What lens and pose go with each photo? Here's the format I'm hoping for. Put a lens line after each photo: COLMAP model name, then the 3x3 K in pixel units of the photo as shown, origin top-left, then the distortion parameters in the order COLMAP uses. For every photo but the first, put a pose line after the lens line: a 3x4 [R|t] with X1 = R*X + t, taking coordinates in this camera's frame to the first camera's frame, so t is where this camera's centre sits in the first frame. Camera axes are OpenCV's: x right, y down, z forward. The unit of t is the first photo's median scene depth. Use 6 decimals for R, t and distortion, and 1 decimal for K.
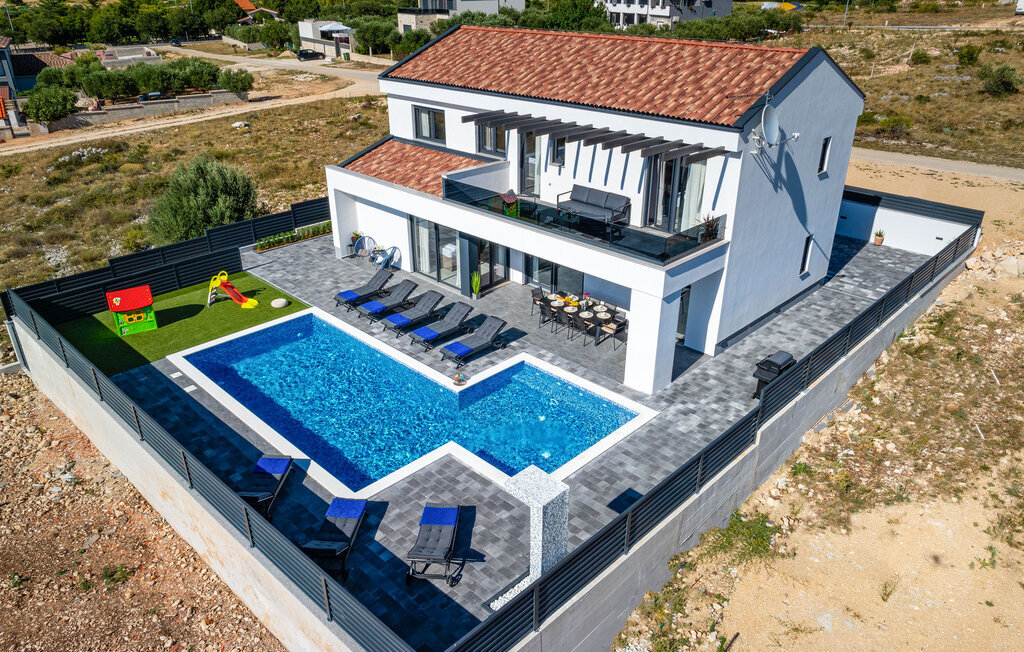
lens RADIAL K [[713.2, 0, 512.0], [0, 713.2, 326.0], [0, 0, 1]] dist [-0.044396, 0.001293]
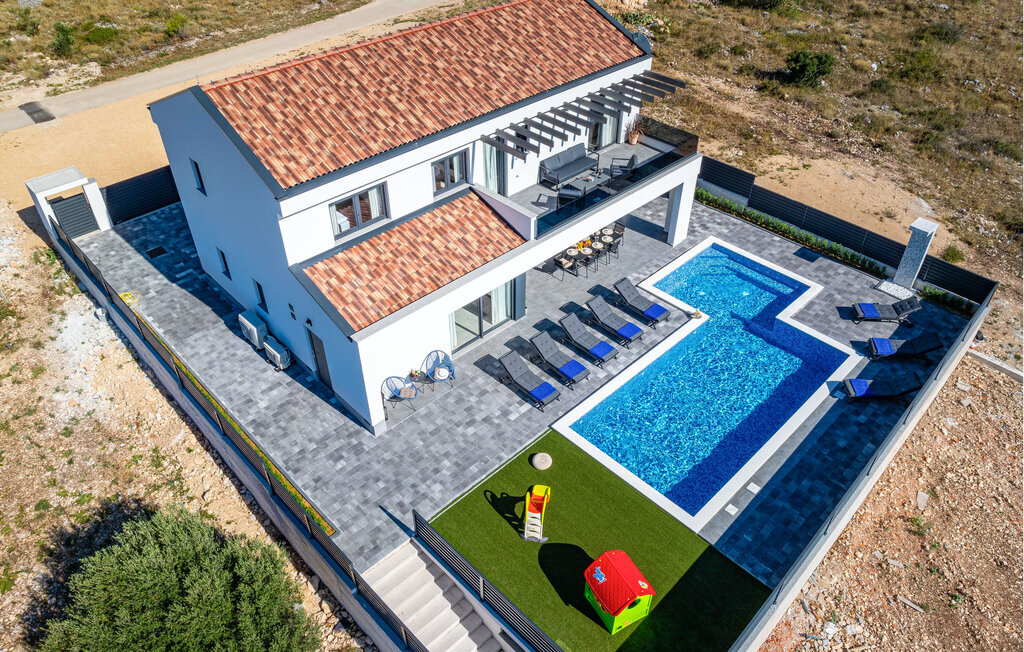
lens RADIAL K [[713.2, 0, 512.0], [0, 713.2, 326.0], [0, 0, 1]] dist [-0.044396, 0.001293]
pose [[0.022453, -0.628800, 0.777243, -1.050570], [0.435635, 0.705903, 0.558501, -0.740547], [-0.899843, 0.326054, 0.289777, 0.914225]]
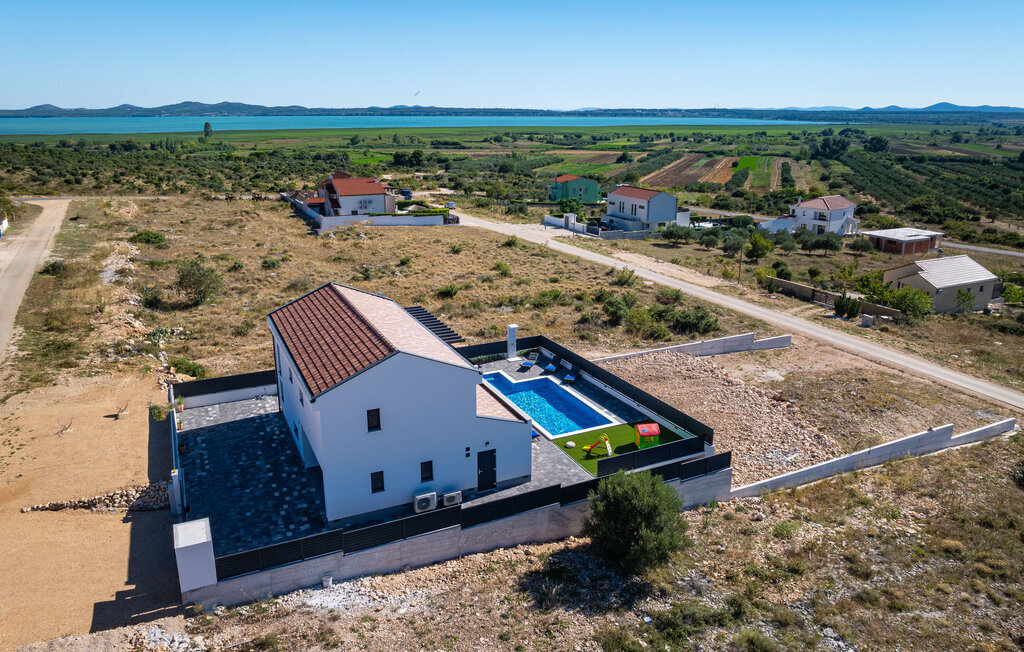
lens RADIAL K [[713.2, 0, 512.0], [0, 713.2, 326.0], [0, 0, 1]] dist [-0.044396, 0.001293]
pose [[-0.940780, -0.090108, 0.326824, -0.897343], [0.155352, 0.742274, 0.651840, -1.709372], [-0.301329, 0.664010, -0.684318, 2.491930]]
